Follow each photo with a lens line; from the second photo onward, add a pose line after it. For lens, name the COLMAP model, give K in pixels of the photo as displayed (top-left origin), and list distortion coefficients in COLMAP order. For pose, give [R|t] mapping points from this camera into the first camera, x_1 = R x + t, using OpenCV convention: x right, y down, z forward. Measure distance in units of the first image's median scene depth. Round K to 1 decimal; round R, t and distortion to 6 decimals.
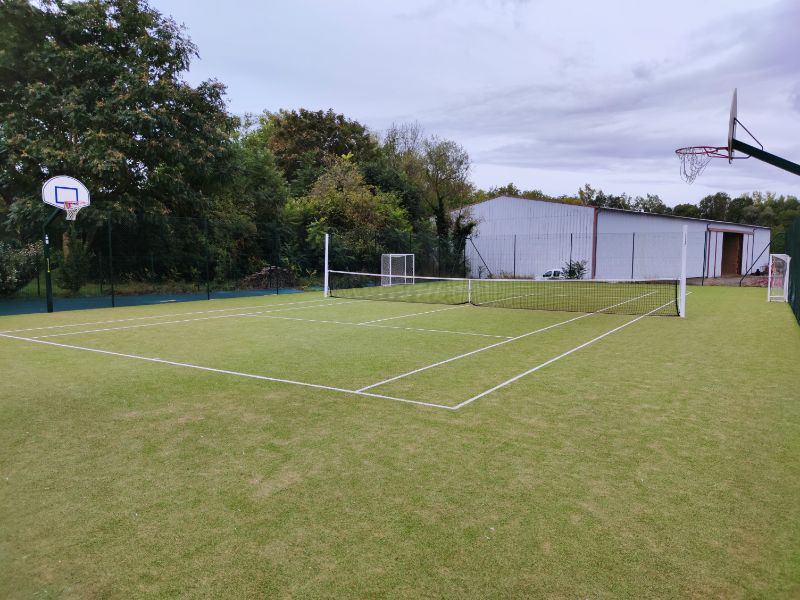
lens RADIAL K [[581.7, 0, 400.0], [0, 581.7, 300.0], [0, 0, 1]] dist [0.020390, 0.000172]
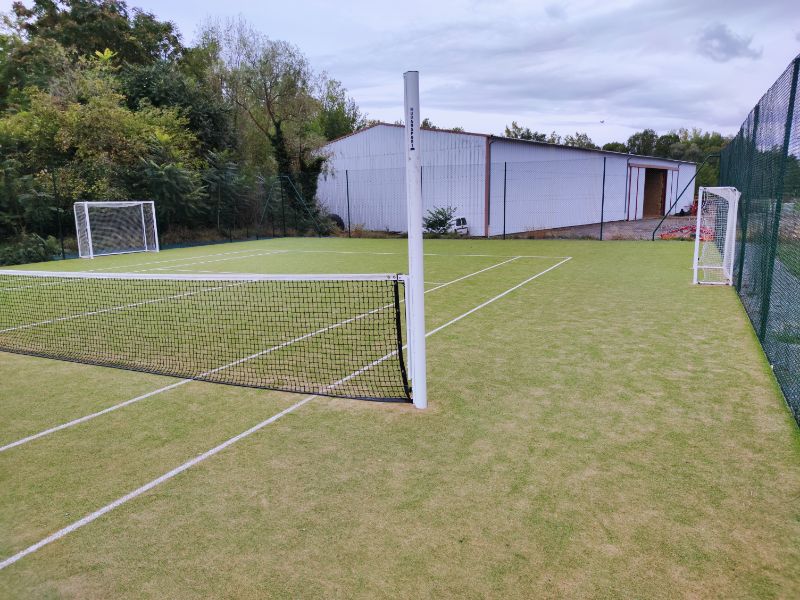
lens RADIAL K [[581.7, 0, 400.0], [0, 581.7, 300.0], [0, 0, 1]] dist [0.020390, 0.000172]
pose [[0.994607, -0.038352, 0.096362, 0.121258], [0.029481, 0.995336, 0.091853, -0.013325], [-0.099436, -0.088517, 0.991099, 0.195260]]
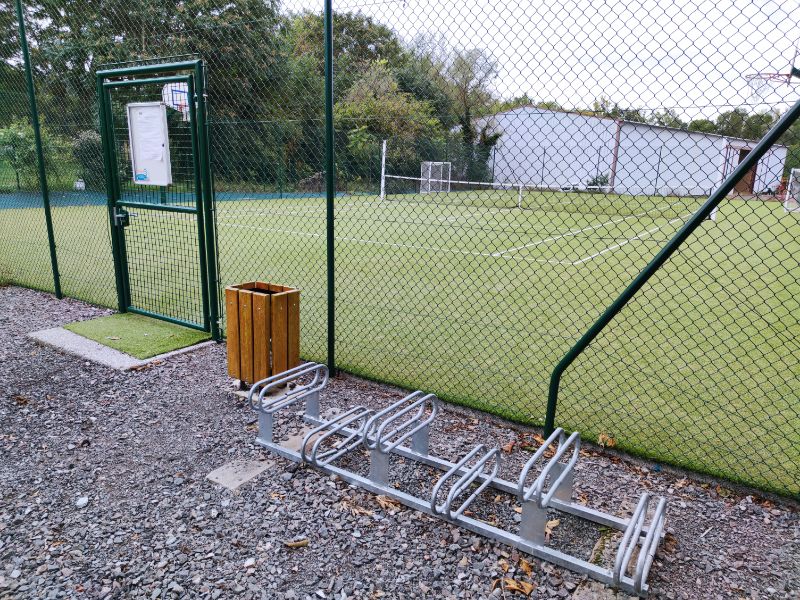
lens RADIAL K [[584.9, 0, 400.0], [0, 584.9, 300.0], [0, 0, 1]] dist [0.004651, -0.001142]
pose [[0.999687, 0.024924, 0.002132, -0.034245], [-0.024965, 0.988692, 0.147867, 0.005858], [0.001578, -0.147874, 0.989005, -0.038758]]
